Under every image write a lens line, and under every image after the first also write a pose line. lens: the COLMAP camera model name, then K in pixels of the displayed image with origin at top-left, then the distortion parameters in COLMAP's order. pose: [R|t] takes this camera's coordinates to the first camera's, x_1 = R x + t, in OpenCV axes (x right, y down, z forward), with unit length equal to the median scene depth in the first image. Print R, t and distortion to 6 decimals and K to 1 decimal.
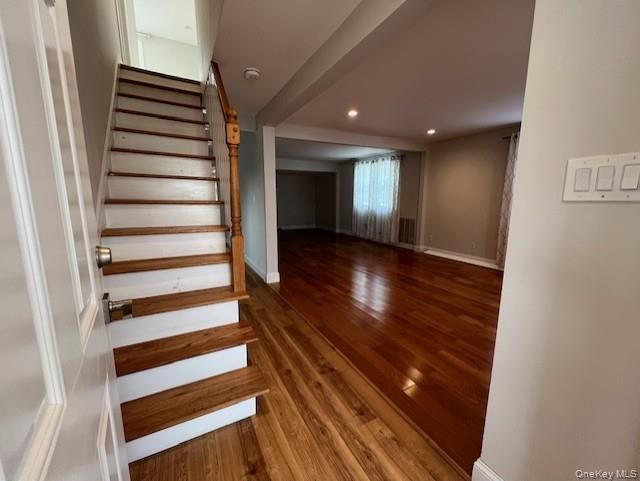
lens RADIAL K [[263.3, 0, 320.0], [0, 263.3, 240.5], [0, 0, 1]] dist [-0.000531, 0.000044]
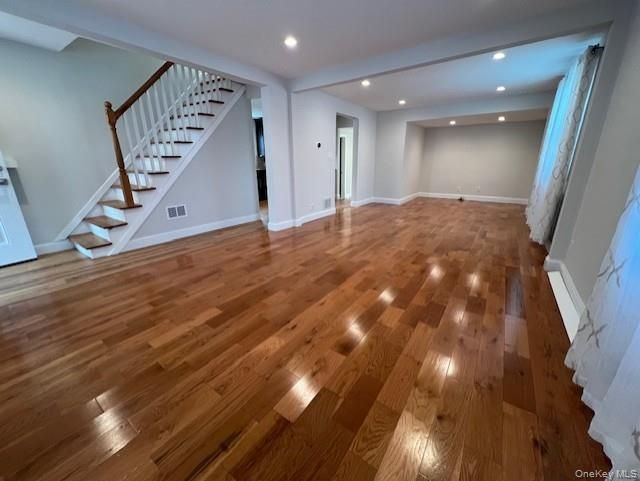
lens RADIAL K [[263.3, 0, 320.0], [0, 263.3, 240.5], [0, 0, 1]] dist [-0.000531, 0.000044]
pose [[0.413808, 0.266838, -0.870380, 0.526818], [-0.149190, 0.963030, 0.224313, -0.049237], [0.898057, 0.037030, 0.438319, 0.386243]]
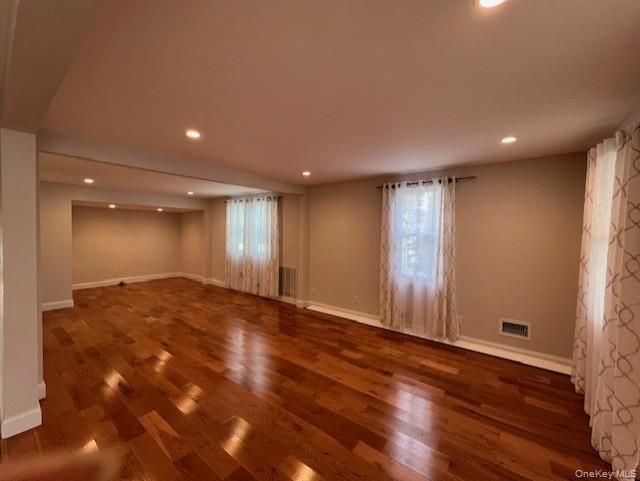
lens RADIAL K [[263.3, 0, 320.0], [0, 263.3, 240.5], [0, 0, 1]] dist [-0.000531, 0.000044]
pose [[0.914264, 0.002993, 0.405108, 0.075683], [0.048829, 0.991869, -0.117527, -0.063843], [-0.402166, 0.127231, 0.906683, 0.154741]]
